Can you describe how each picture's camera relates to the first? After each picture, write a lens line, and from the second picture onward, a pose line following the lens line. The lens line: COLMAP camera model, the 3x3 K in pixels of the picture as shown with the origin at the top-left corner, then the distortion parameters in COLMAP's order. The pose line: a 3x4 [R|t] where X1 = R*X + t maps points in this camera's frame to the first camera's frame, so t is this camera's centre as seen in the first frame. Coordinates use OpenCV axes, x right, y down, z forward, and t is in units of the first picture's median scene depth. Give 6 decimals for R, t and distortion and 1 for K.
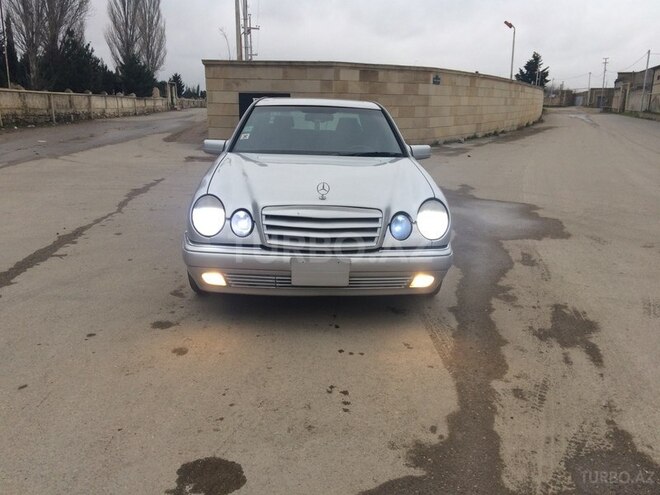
lens RADIAL K [[549.5, 0, 326.4], [0, 549.5, 247.6], [0, 0, 1]] dist [0.088480, -0.125016]
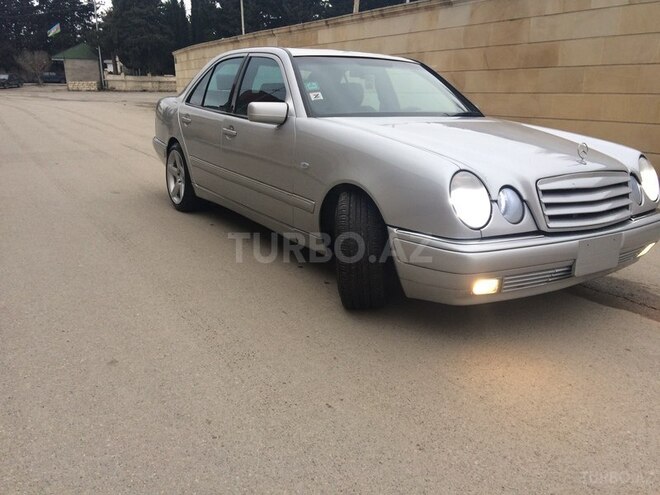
lens RADIAL K [[549.5, 0, 332.5], [0, 549.5, 247.5], [0, 0, 1]] dist [0.088480, -0.125016]
pose [[0.861067, -0.142708, 0.488056, -0.481537], [0.122458, 0.989759, 0.073356, -0.047237], [-0.493527, -0.003398, 0.869724, 0.313691]]
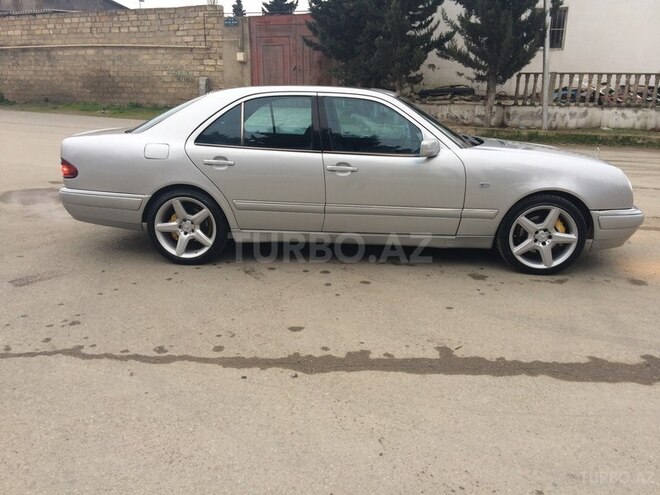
lens RADIAL K [[549.5, 0, 329.0], [0, 549.5, 244.8], [0, 0, 1]] dist [0.088480, -0.125016]
pose [[0.103642, -0.292108, 0.950753, -1.036838], [0.239482, 0.935107, 0.261195, -0.288069], [-0.965353, 0.200617, 0.166871, 0.983277]]
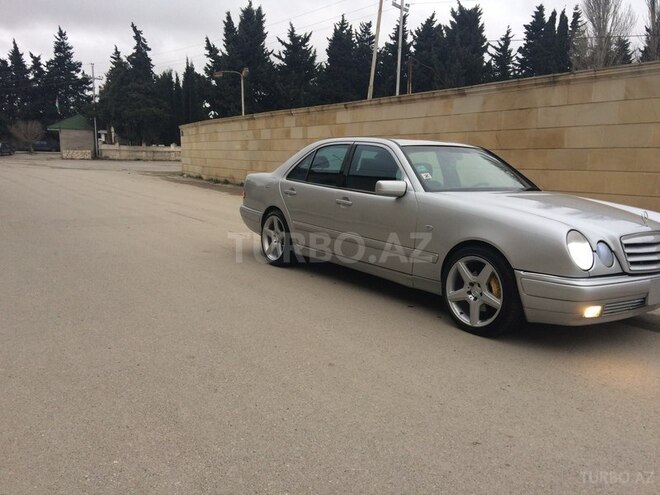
lens RADIAL K [[549.5, 0, 334.1], [0, 549.5, 246.2], [0, 0, 1]] dist [0.088480, -0.125016]
pose [[0.833749, -0.083233, 0.545834, -0.770238], [0.124906, 0.991377, -0.039618, -0.054143], [-0.537830, 0.101210, 0.836956, 0.255605]]
